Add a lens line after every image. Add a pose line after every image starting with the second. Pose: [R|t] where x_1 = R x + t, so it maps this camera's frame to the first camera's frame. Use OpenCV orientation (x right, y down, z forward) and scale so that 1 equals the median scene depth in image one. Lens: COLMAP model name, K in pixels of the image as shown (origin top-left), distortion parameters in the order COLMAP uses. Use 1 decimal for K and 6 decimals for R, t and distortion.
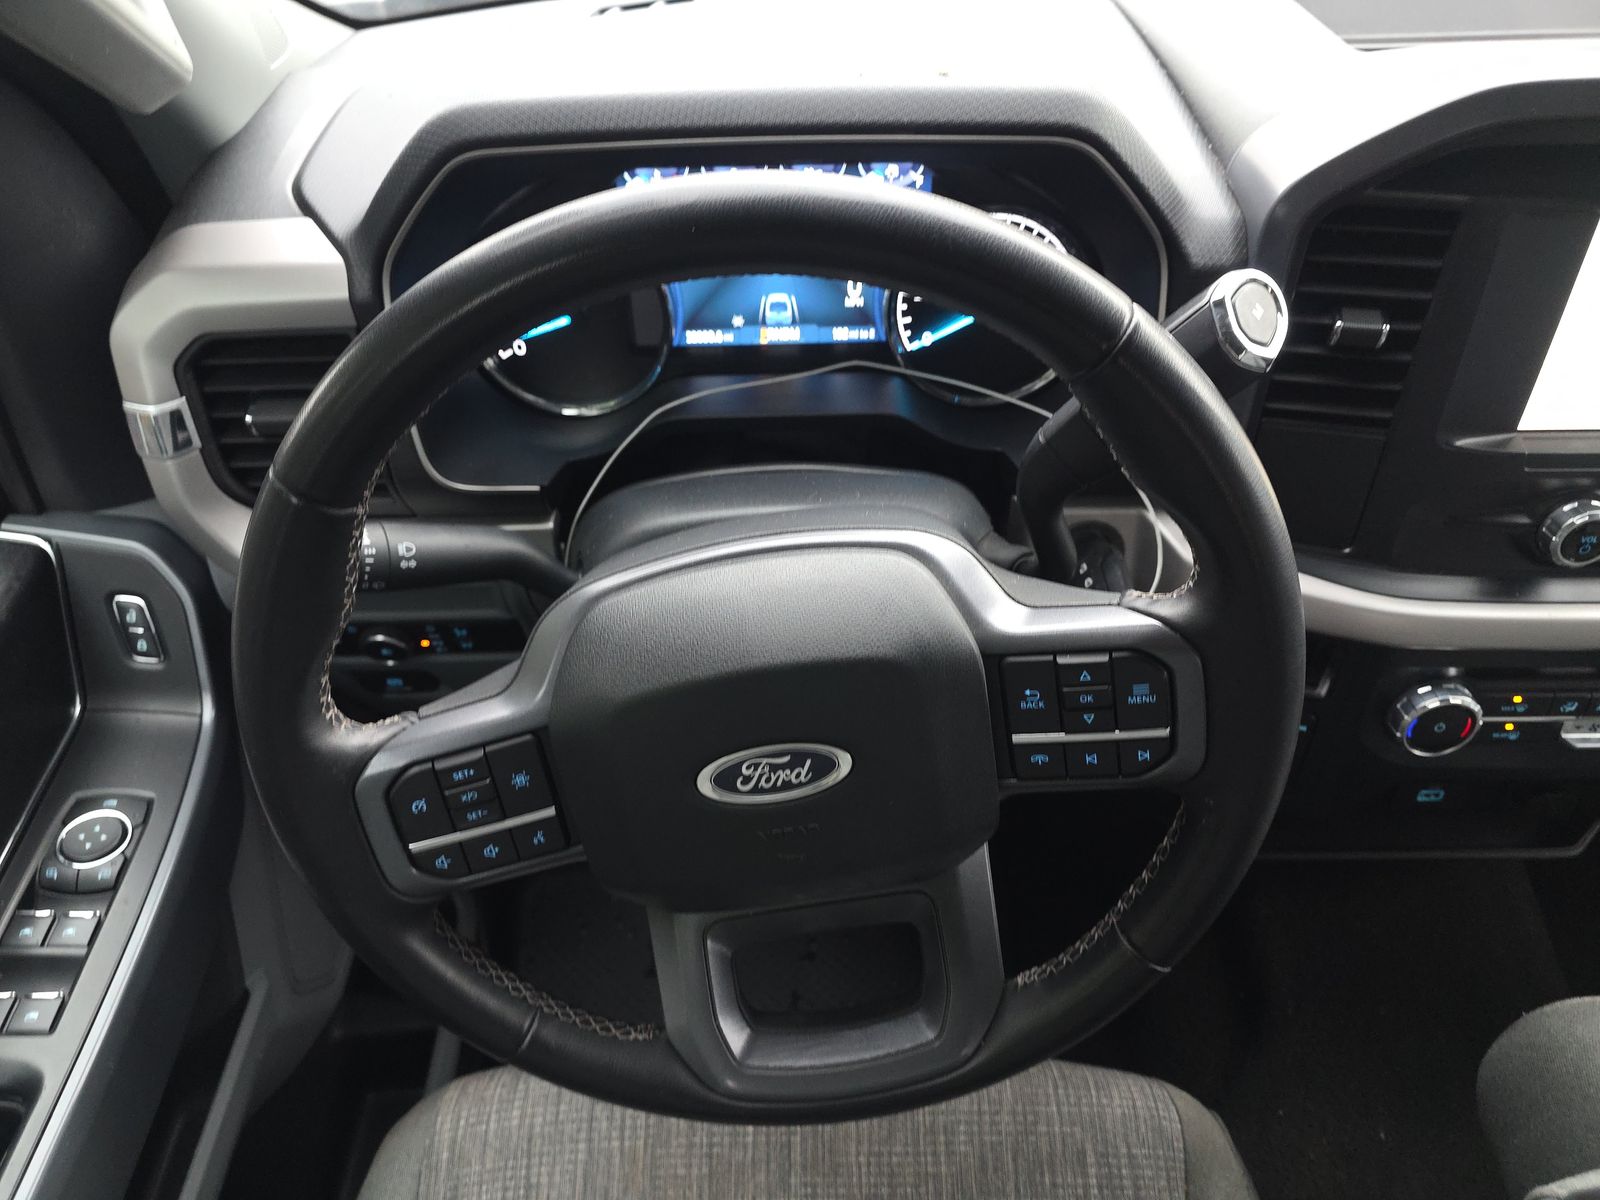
lens RADIAL K [[1063.2, 0, 796.0], [0, 1063.2, 600.7], [0, 0, 1]] dist [0.025246, -0.019023]
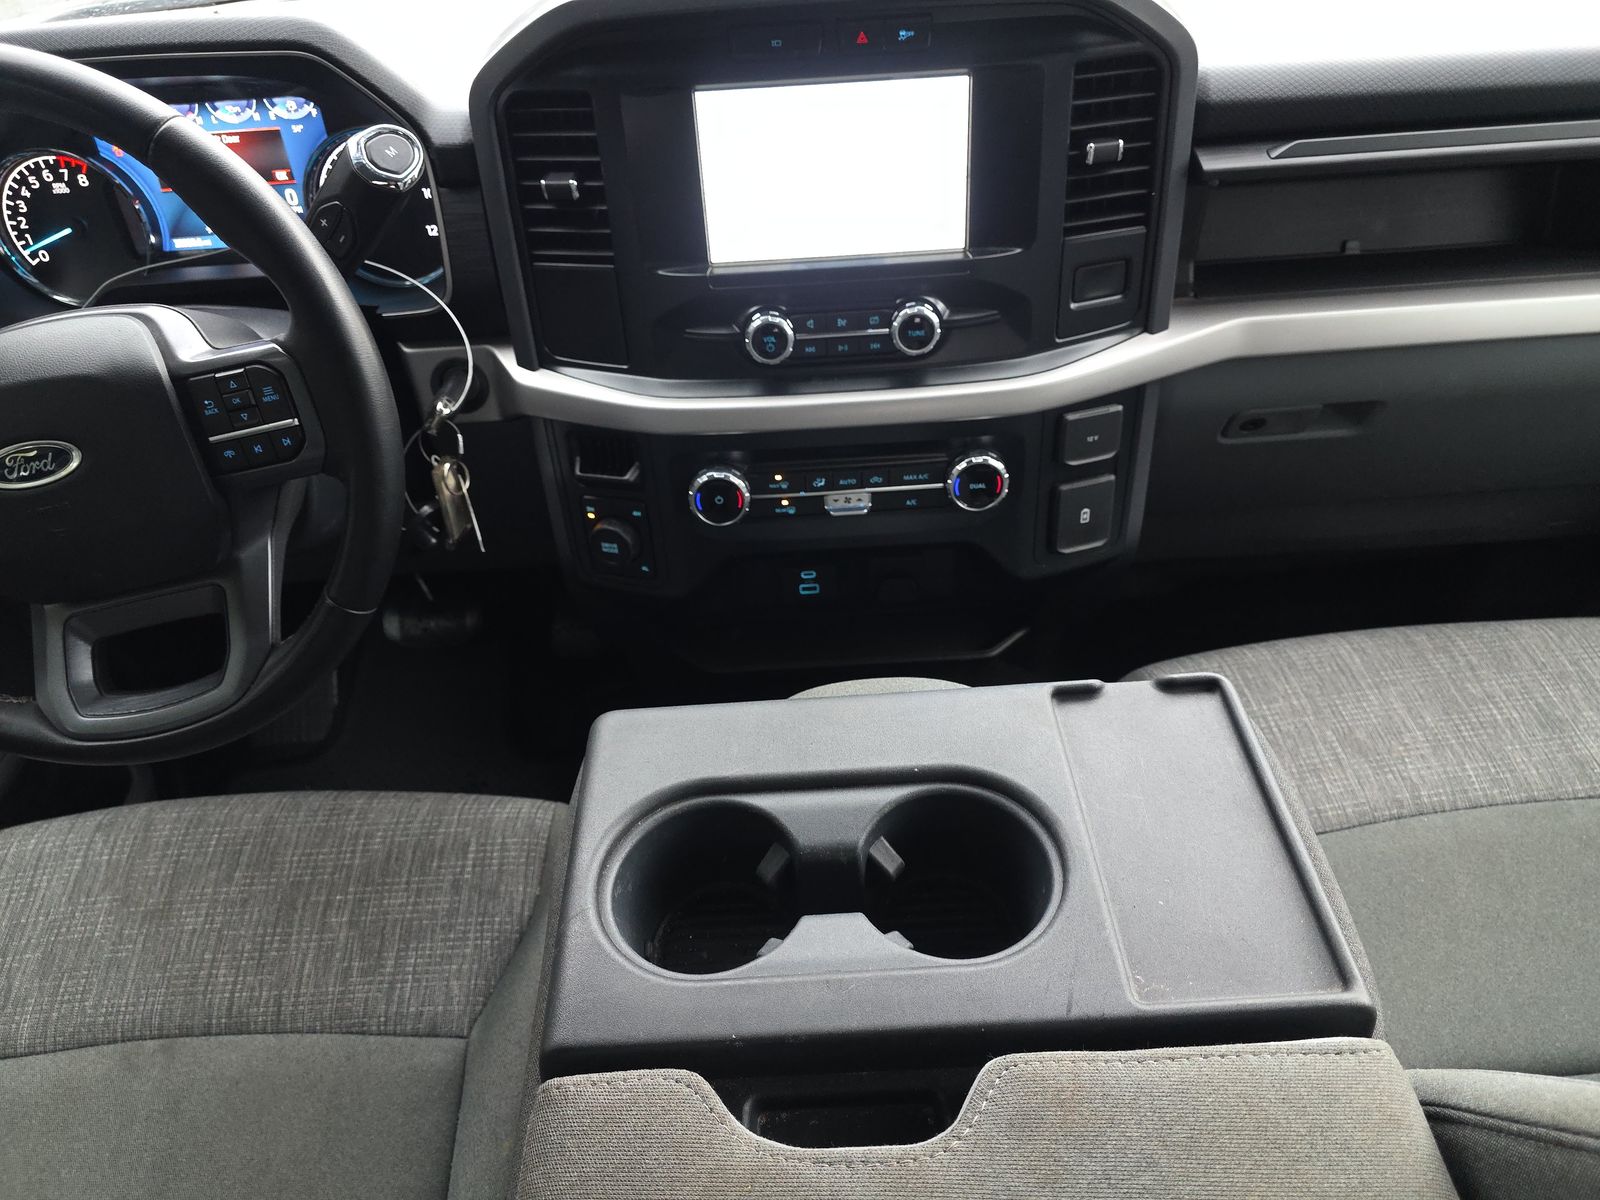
lens RADIAL K [[1063.2, 0, 811.9], [0, 1063.2, 600.6], [0, 0, 1]] dist [0.025246, -0.019023]
pose [[0.998972, -0.045266, -0.002437, 0.695775], [0.044986, 0.996547, -0.069787, 0.332431], [0.005587, 0.069605, 0.997559, -0.292951]]
